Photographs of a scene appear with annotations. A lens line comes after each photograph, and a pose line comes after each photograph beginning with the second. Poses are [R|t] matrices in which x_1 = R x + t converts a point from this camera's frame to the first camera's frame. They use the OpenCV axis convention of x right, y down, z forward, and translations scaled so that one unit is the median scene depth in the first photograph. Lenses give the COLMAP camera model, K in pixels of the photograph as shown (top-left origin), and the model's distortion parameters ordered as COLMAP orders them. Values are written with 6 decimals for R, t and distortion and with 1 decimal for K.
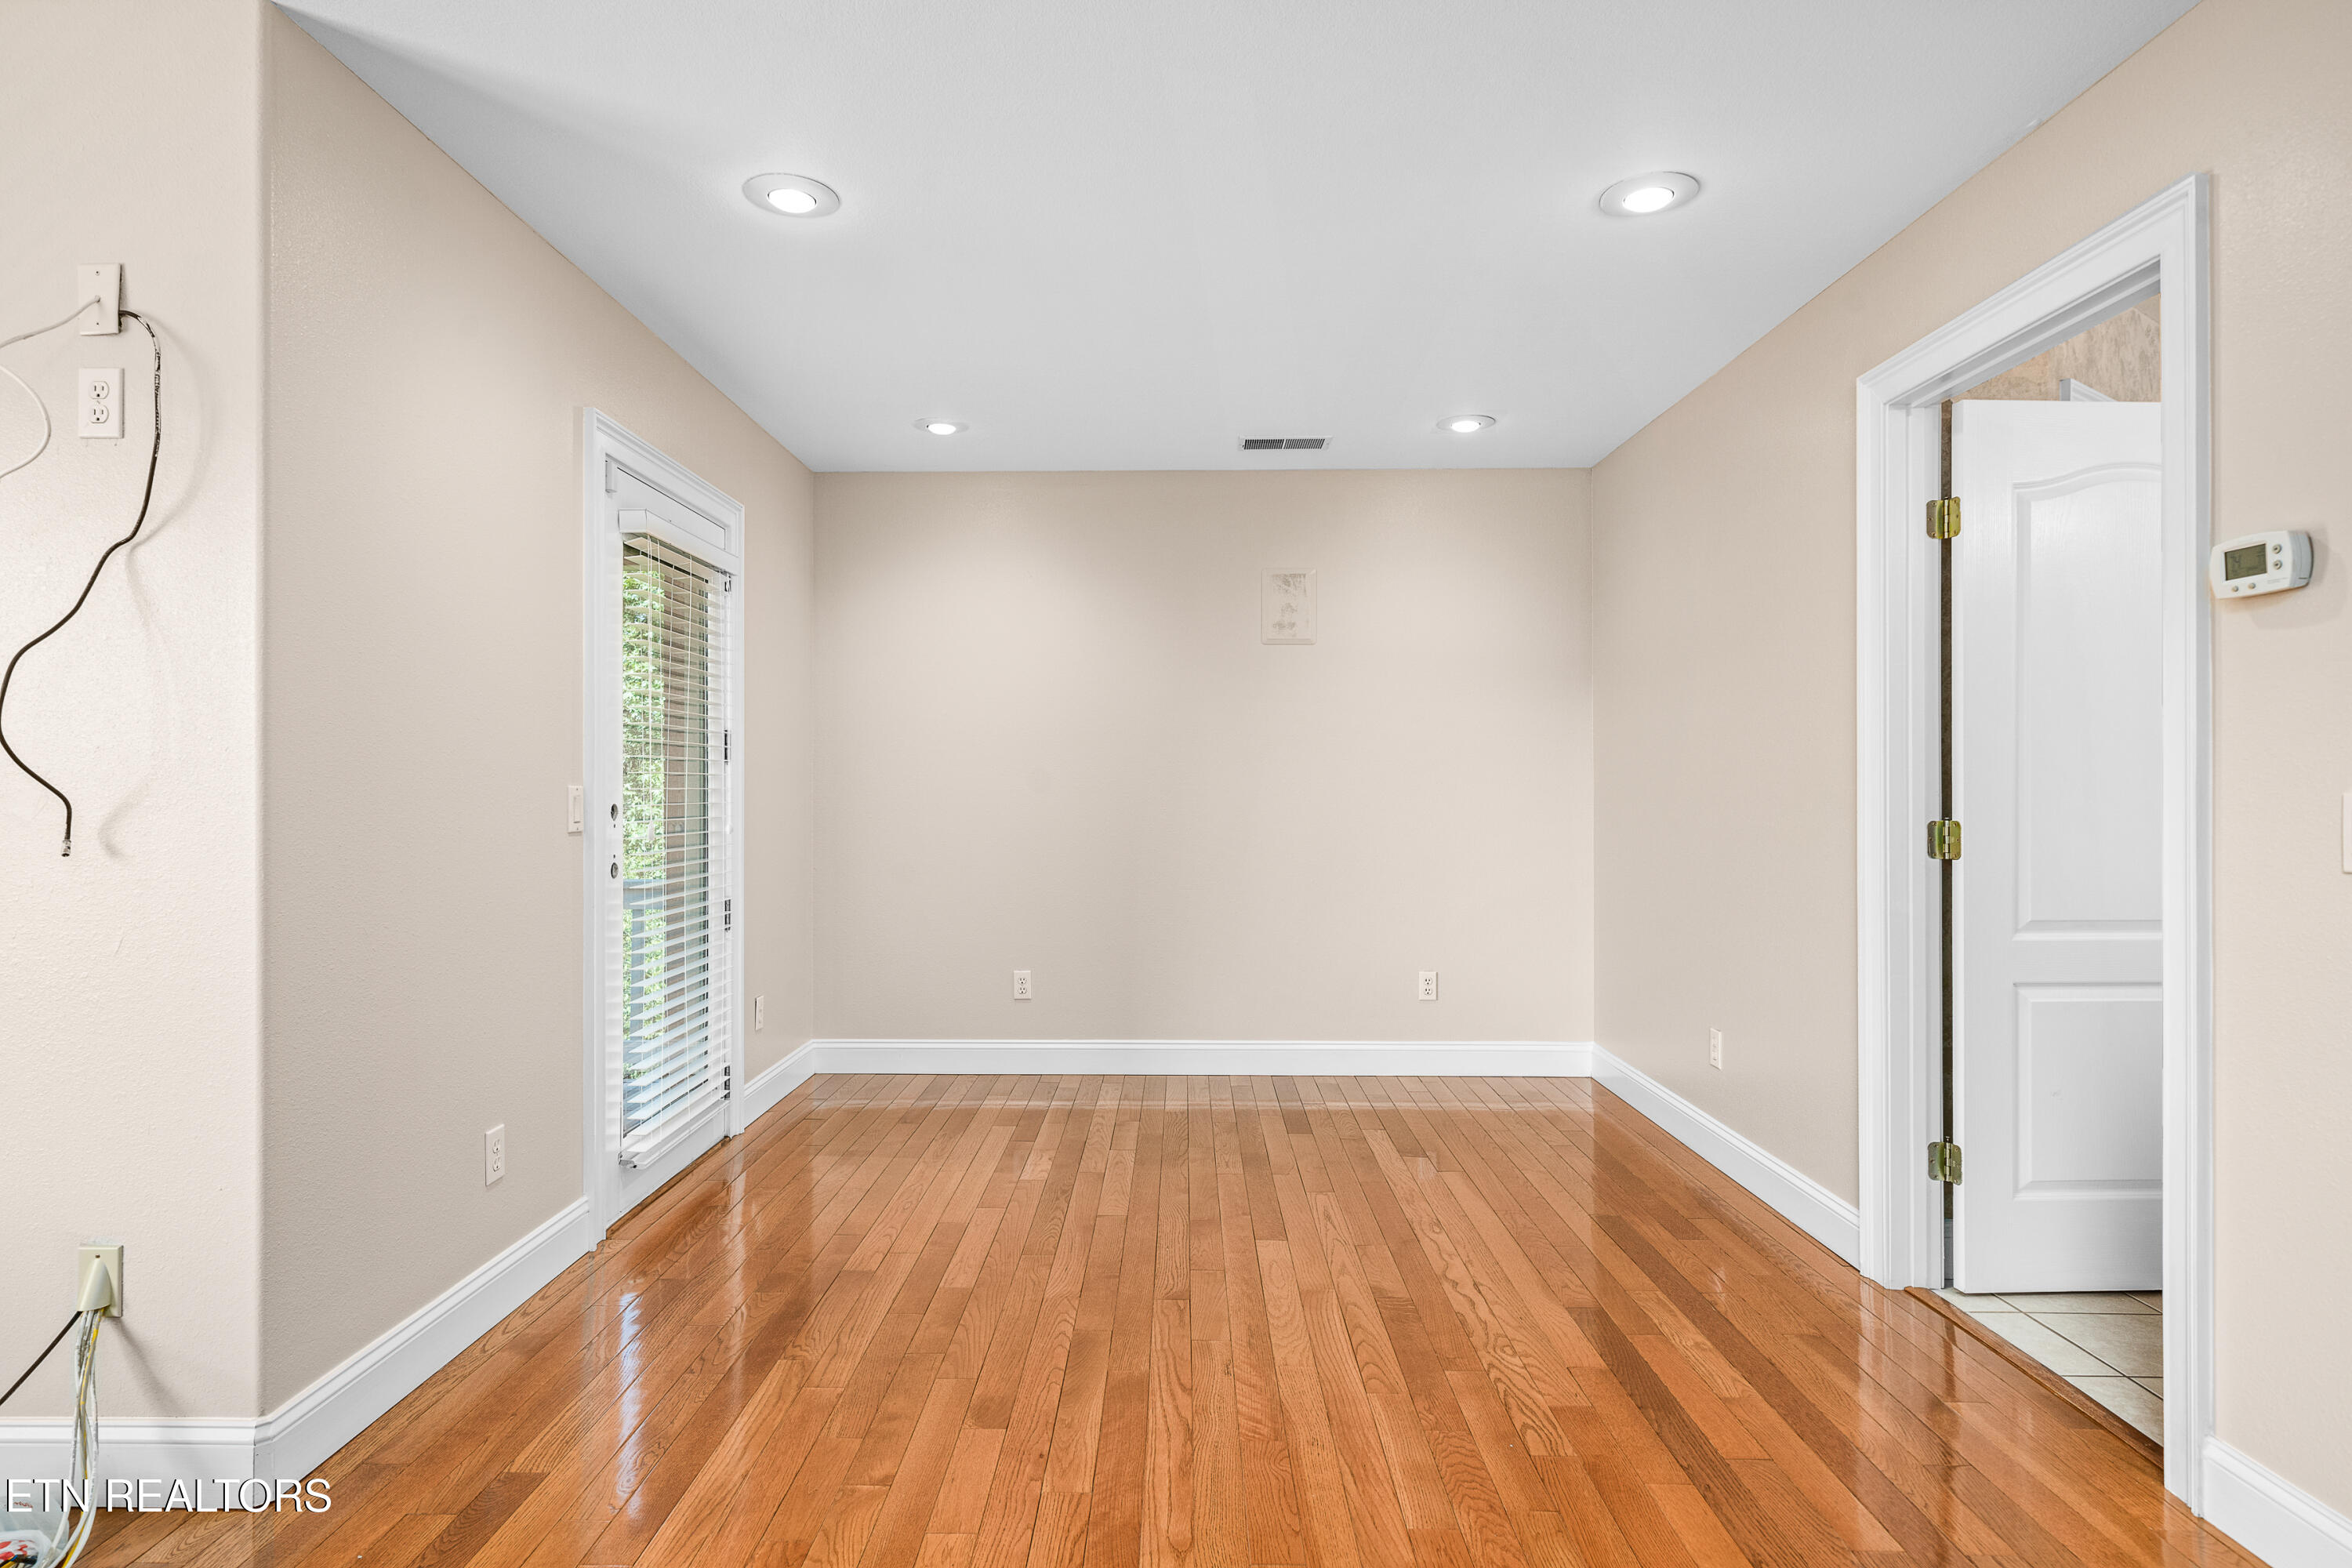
lens RADIAL K [[1253.2, 0, 1176.0], [0, 1253.2, 784.0], [0, 0, 1]] dist [0.003243, 0.001121]
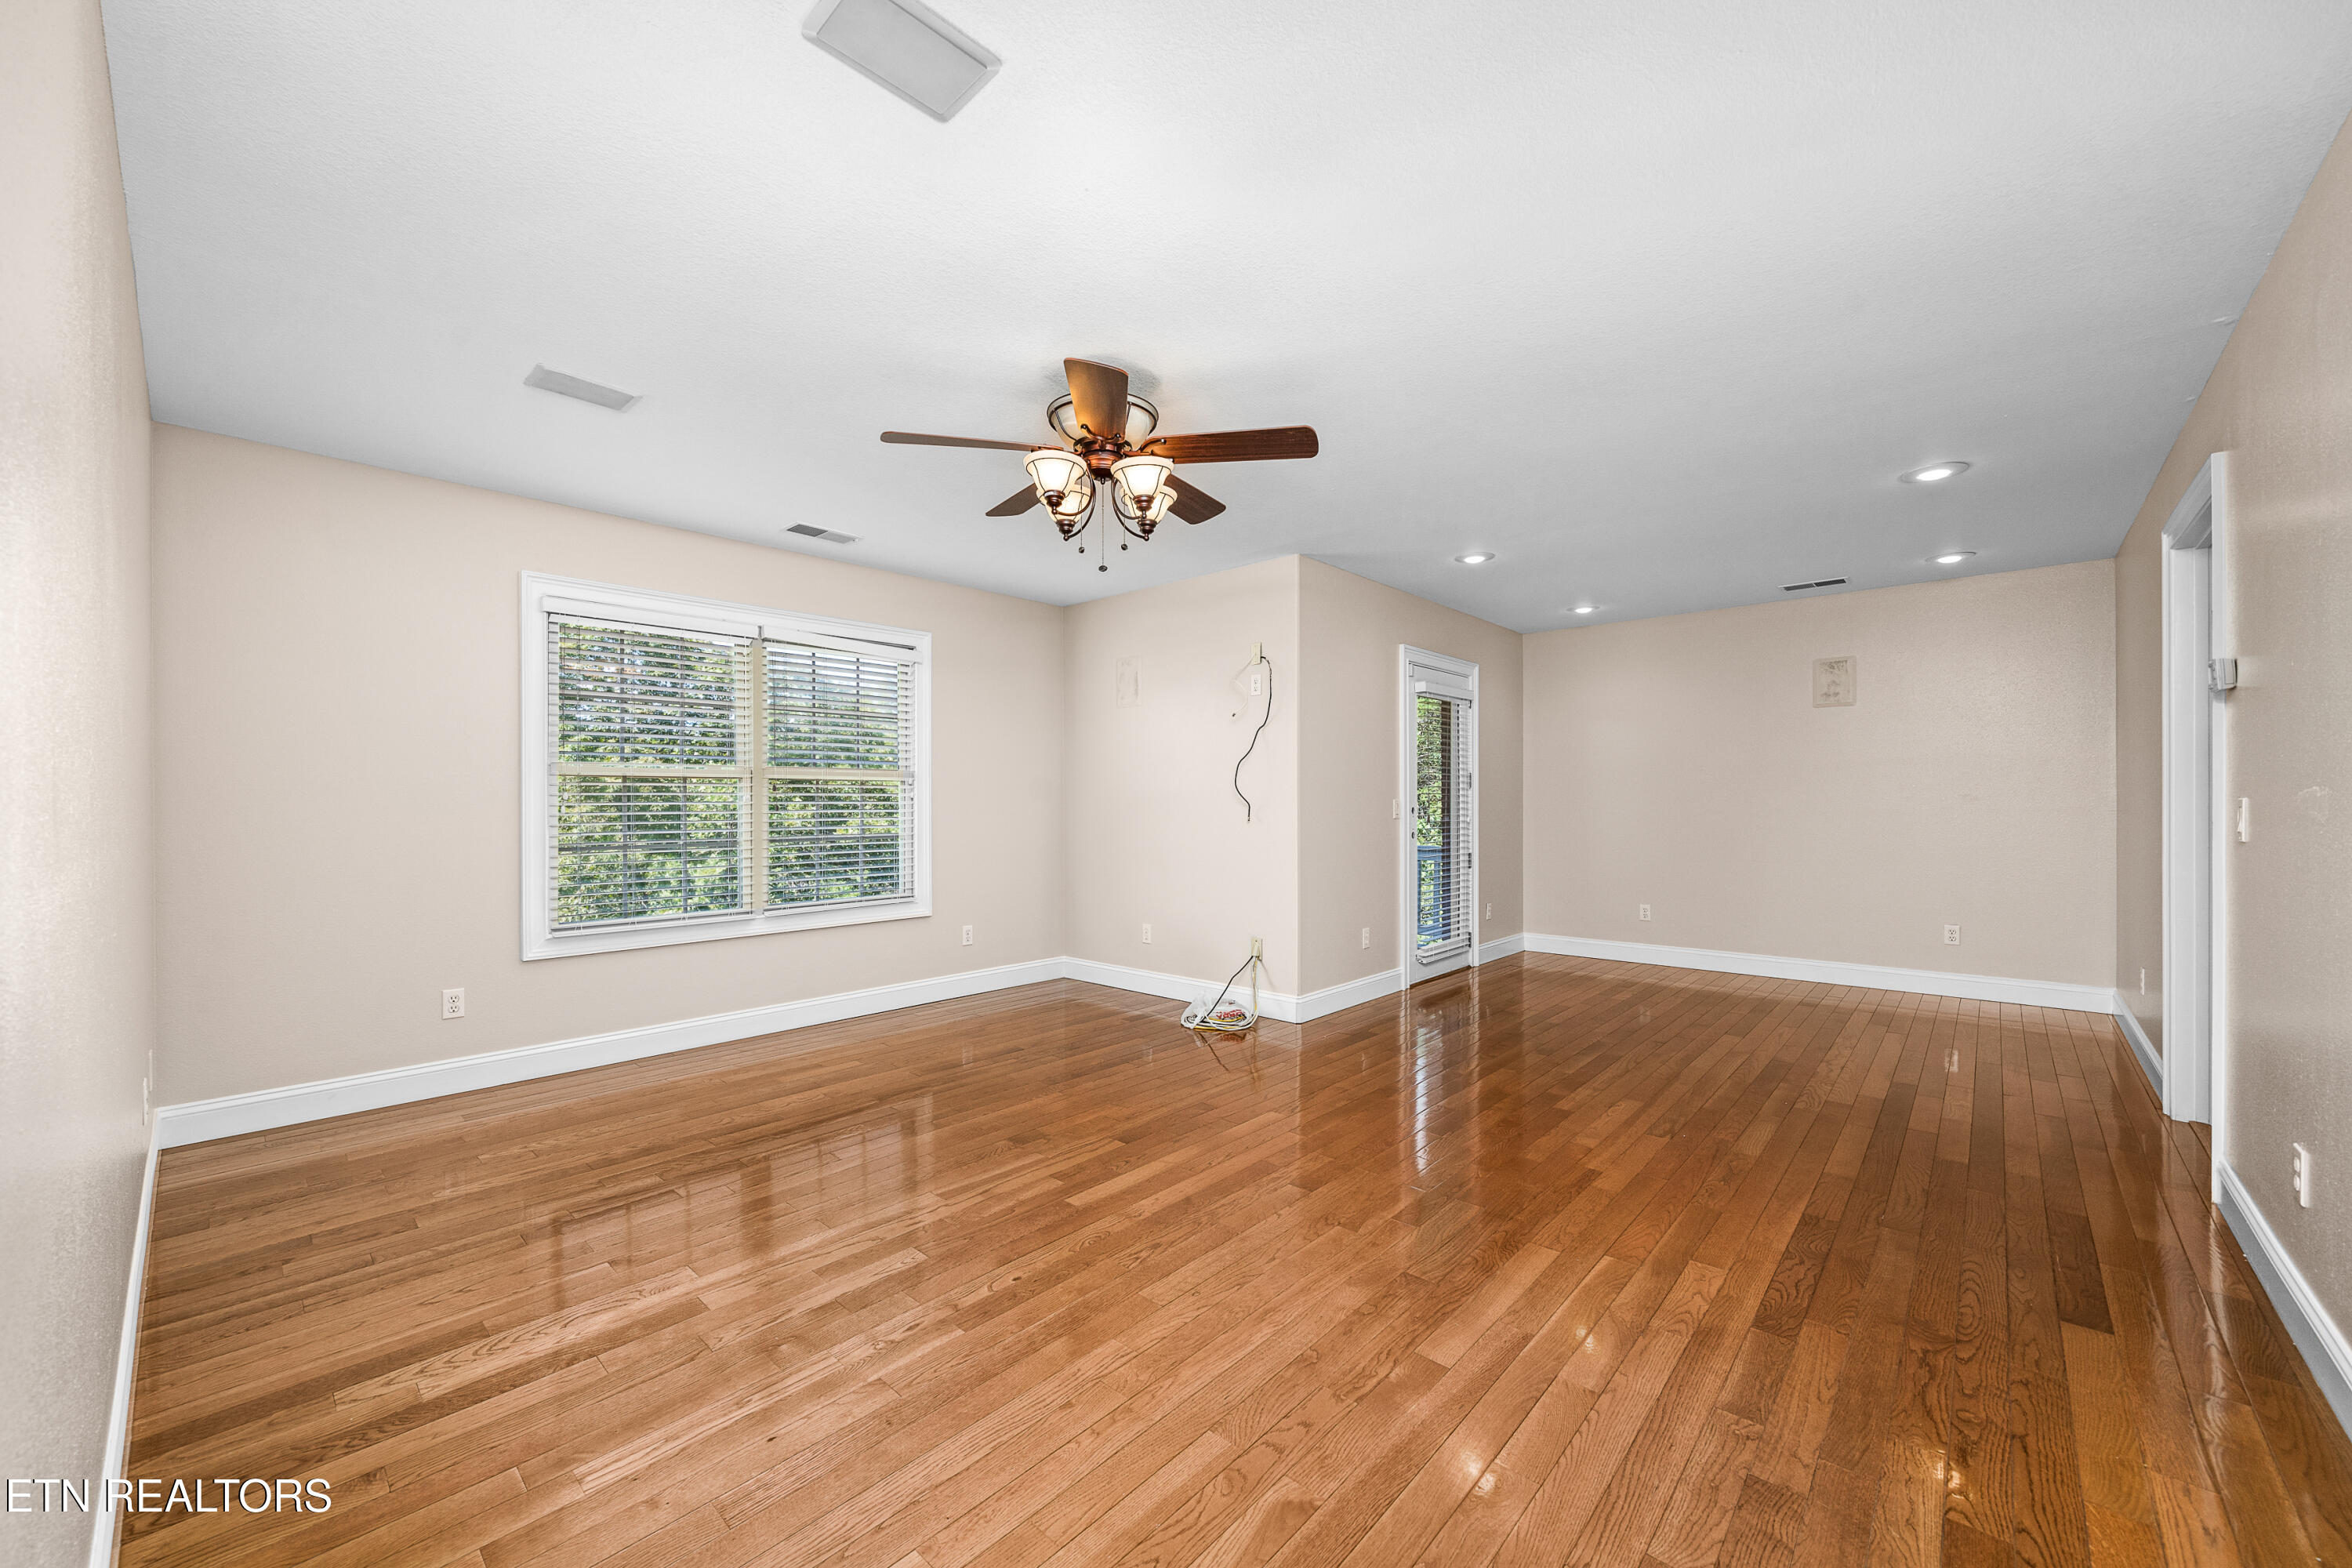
lens RADIAL K [[866.0, 0, 1147.9], [0, 866.0, 796.1], [0, 0, 1]] dist [-0.000255, 0.000043]
pose [[0.721168, -0.008836, -0.692704, 0.342481], [0.004099, 0.999956, -0.008489, 0.006994], [0.692748, 0.003283, 0.721172, -0.555261]]
